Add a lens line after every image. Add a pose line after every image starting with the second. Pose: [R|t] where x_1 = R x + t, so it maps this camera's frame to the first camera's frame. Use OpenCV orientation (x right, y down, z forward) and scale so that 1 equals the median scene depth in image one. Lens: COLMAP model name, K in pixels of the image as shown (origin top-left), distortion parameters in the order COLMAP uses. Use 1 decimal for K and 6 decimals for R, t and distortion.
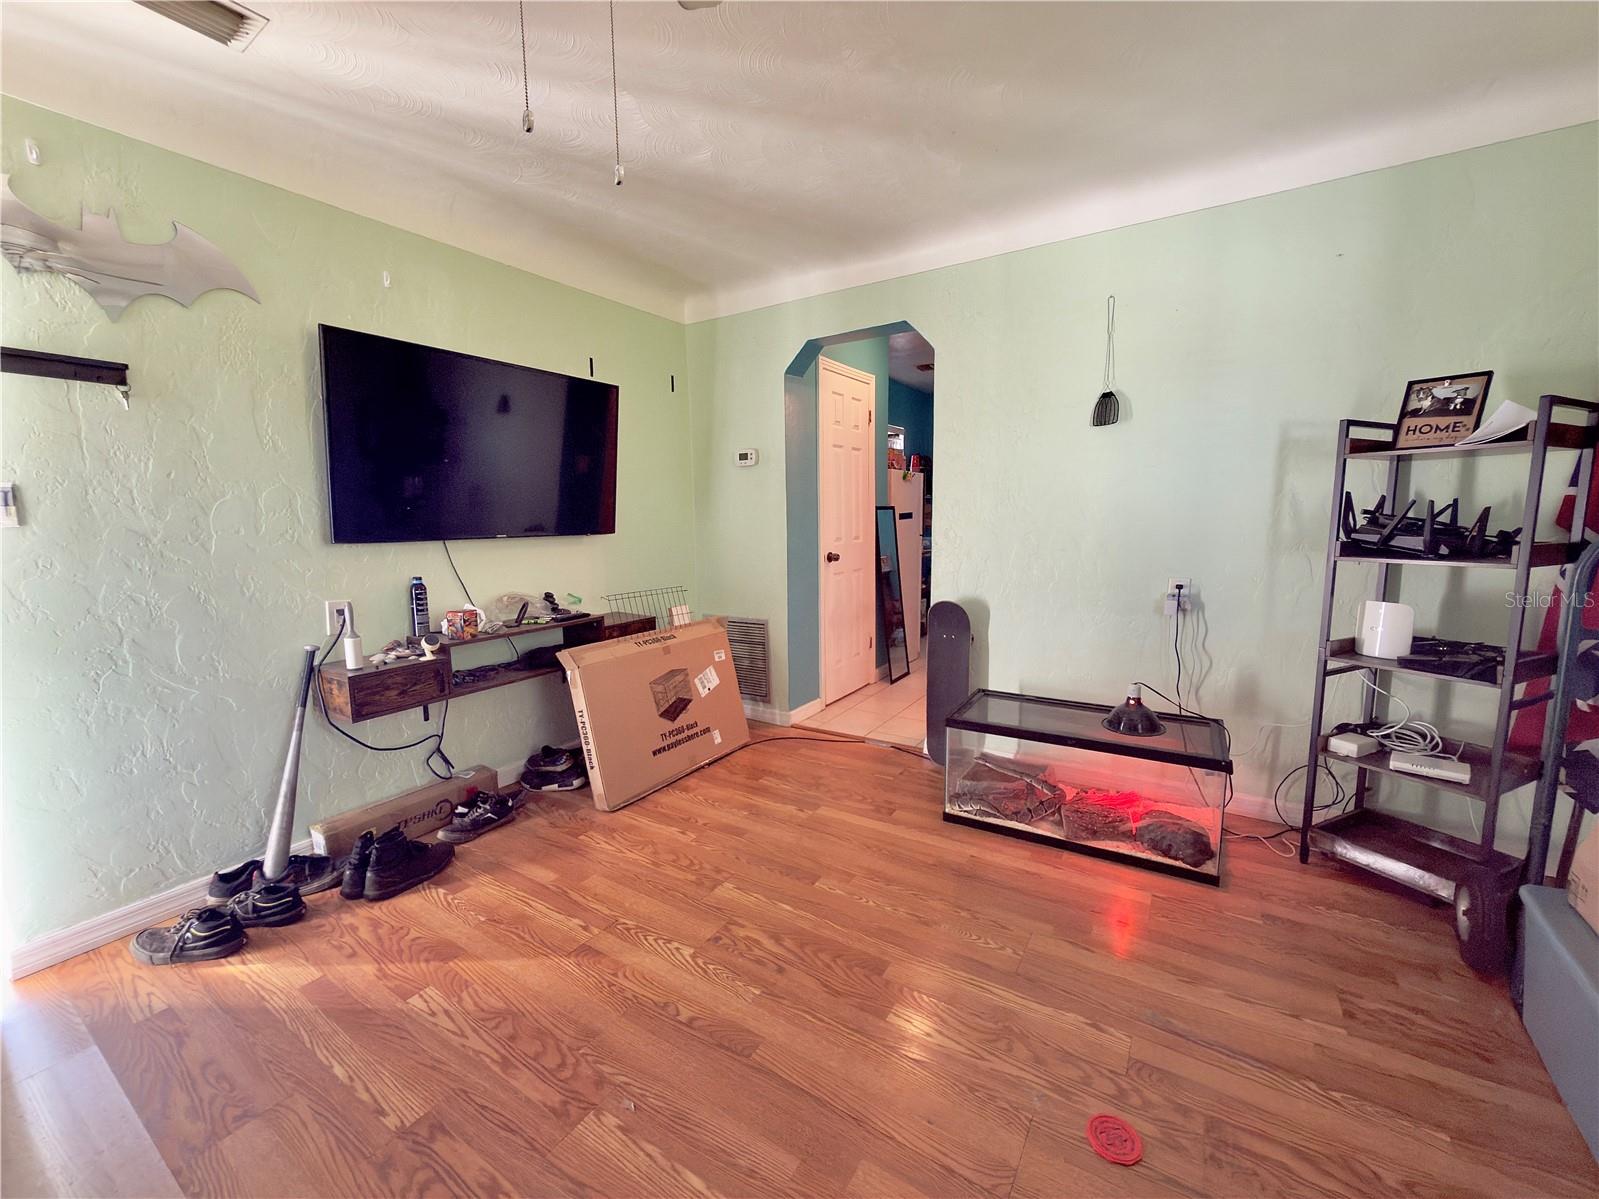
lens RADIAL K [[640.6, 0, 798.1], [0, 640.6, 596.7], [0, 0, 1]] dist [-0.000351, 0.000009]
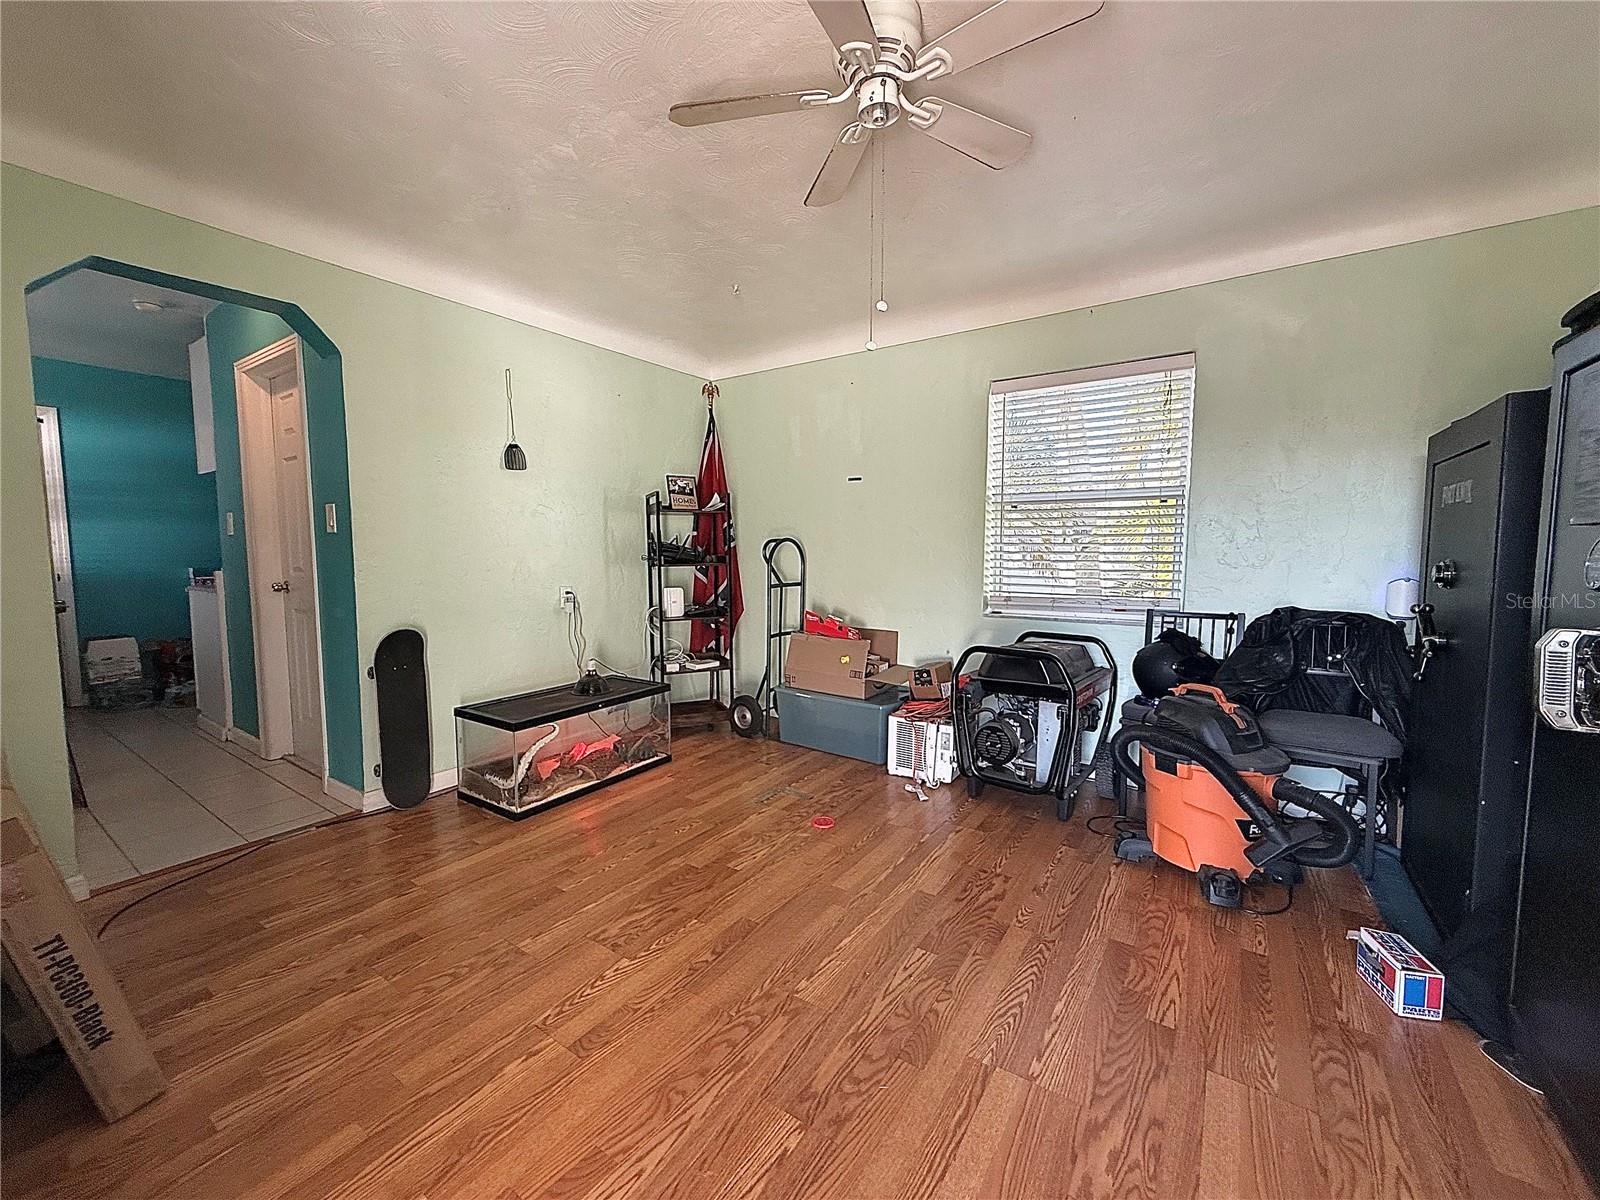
lens RADIAL K [[641.0, 0, 804.0], [0, 641.0, 597.8], [0, 0, 1]] dist [-0.000351, 0.000009]
pose [[0.028674, -0.064547, 0.997503, -0.875926], [0.131624, 0.989467, 0.060244, -0.023385], [-0.990885, 0.129568, 0.036868, 0.479943]]
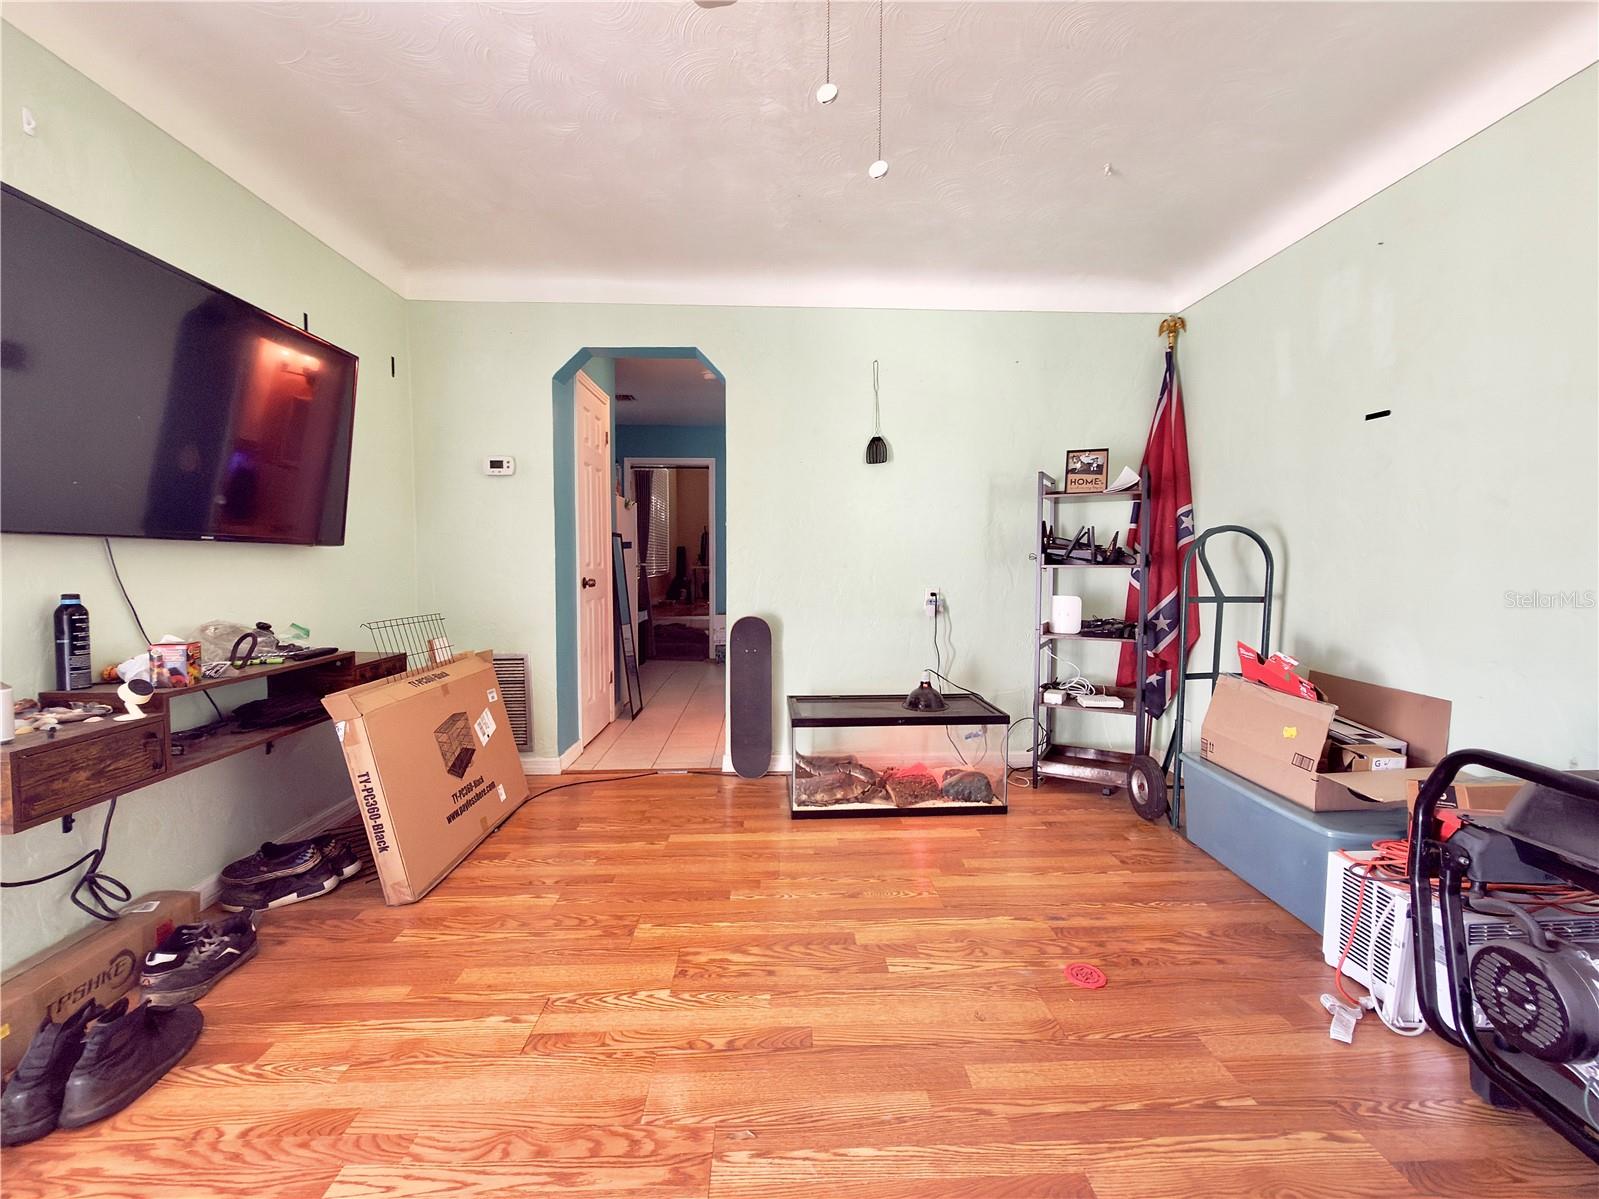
lens RADIAL K [[671.6, 0, 800.0], [0, 671.6, 599.3], [0, 0, 1]] dist [-0.001561, 0.000261]
pose [[0.819153, -0.017633, 0.573305, -0.422073], [0.060987, 0.996539, -0.056490, 0.058804], [-0.570324, 0.081238, 0.817393, 0.071642]]
